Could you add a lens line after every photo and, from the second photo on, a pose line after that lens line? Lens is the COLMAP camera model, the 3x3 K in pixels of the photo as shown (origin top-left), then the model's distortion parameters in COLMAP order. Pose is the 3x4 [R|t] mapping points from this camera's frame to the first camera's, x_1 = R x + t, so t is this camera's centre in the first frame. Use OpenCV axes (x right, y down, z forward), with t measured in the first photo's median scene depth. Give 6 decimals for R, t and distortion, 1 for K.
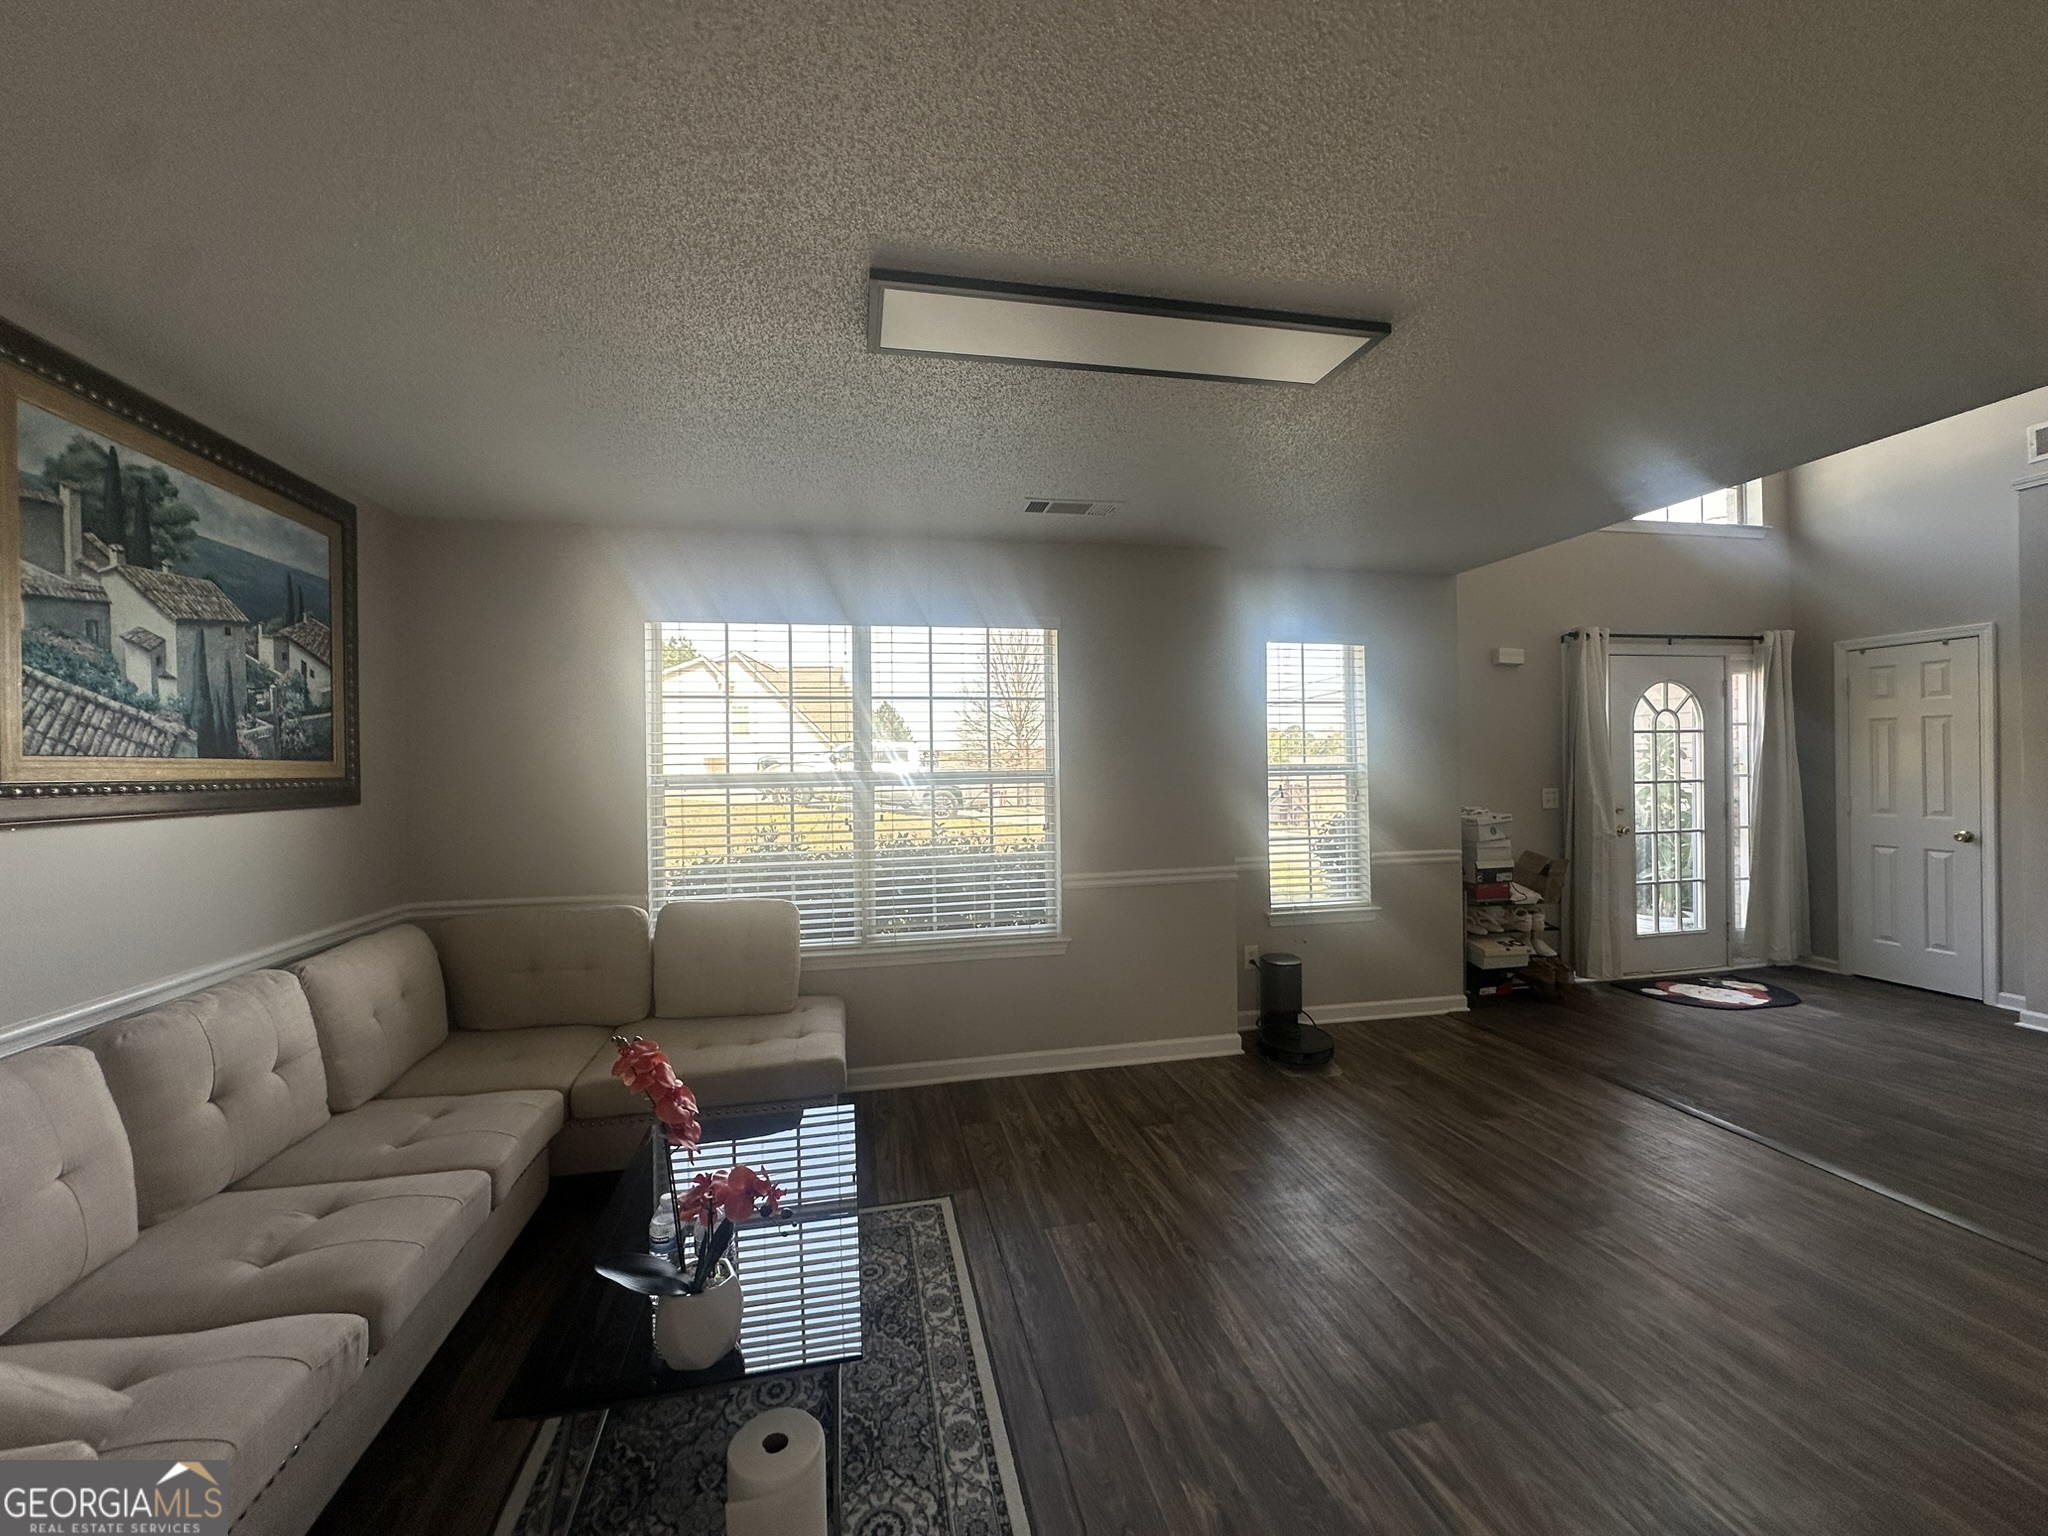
lens RADIAL K [[817.0, 0, 1021.9], [0, 817.0, 765.7], [0, 0, 1]] dist [-0.002507, 0.000010]
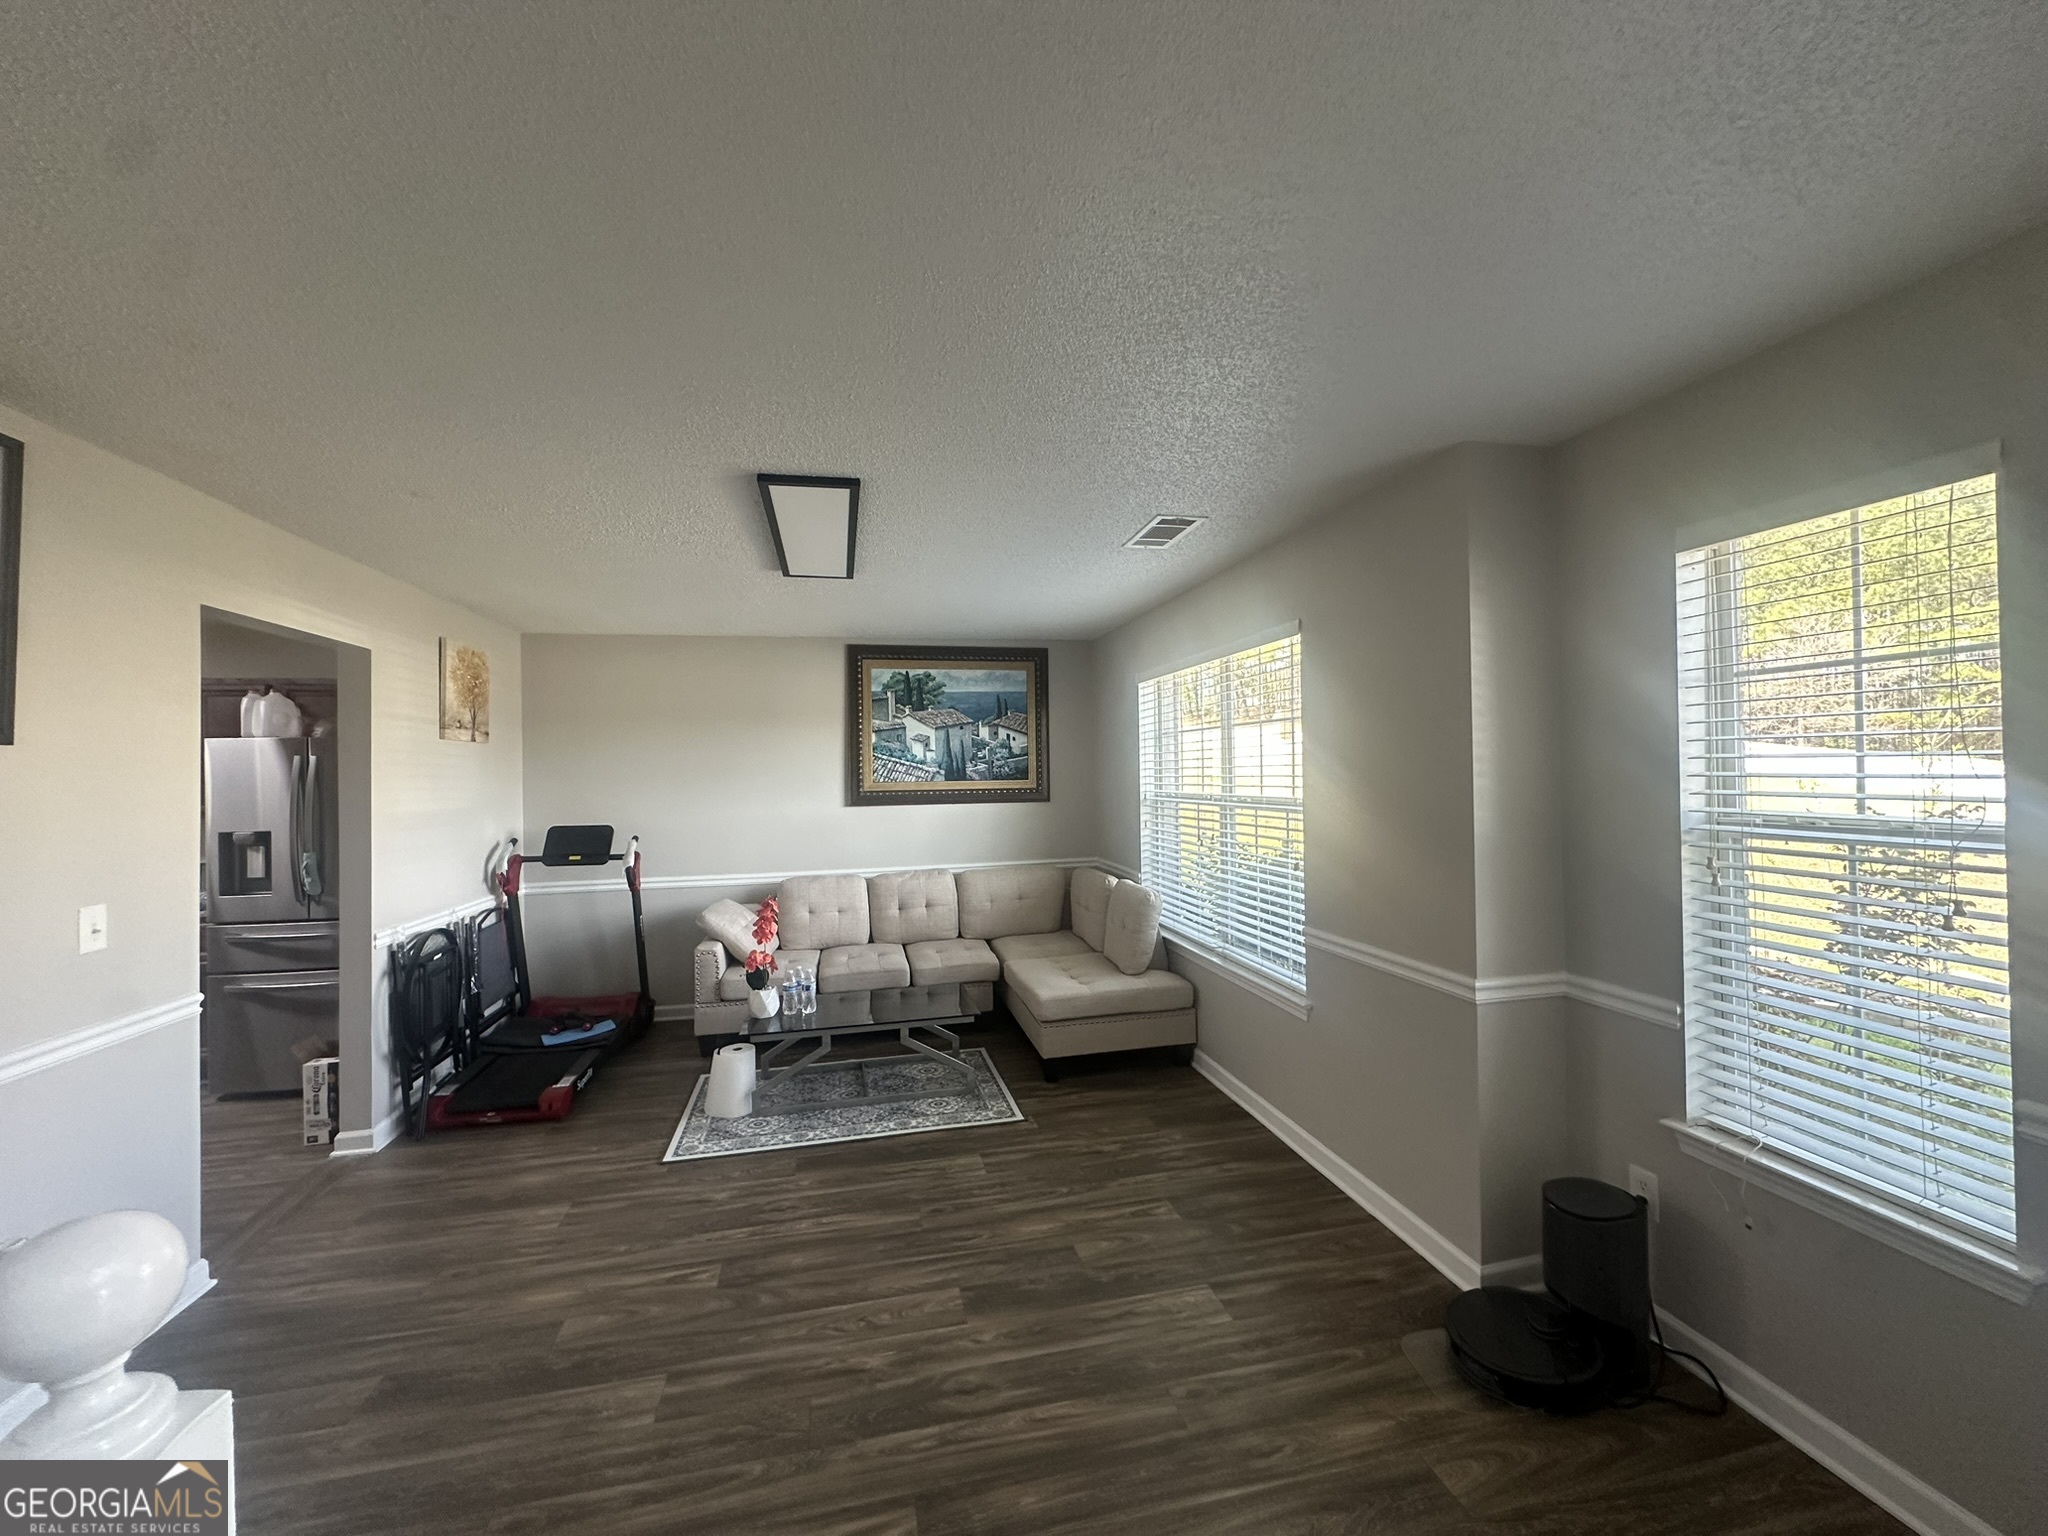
lens RADIAL K [[817.0, 0, 1021.9], [0, 817.0, 765.7], [0, 0, 1]] dist [-0.002507, 0.000010]
pose [[0.009921, 0.008391, -0.999916, 1.454974], [0.016857, 0.999821, 0.008557, -0.071149], [0.999809, -0.016941, 0.009778, 1.164678]]
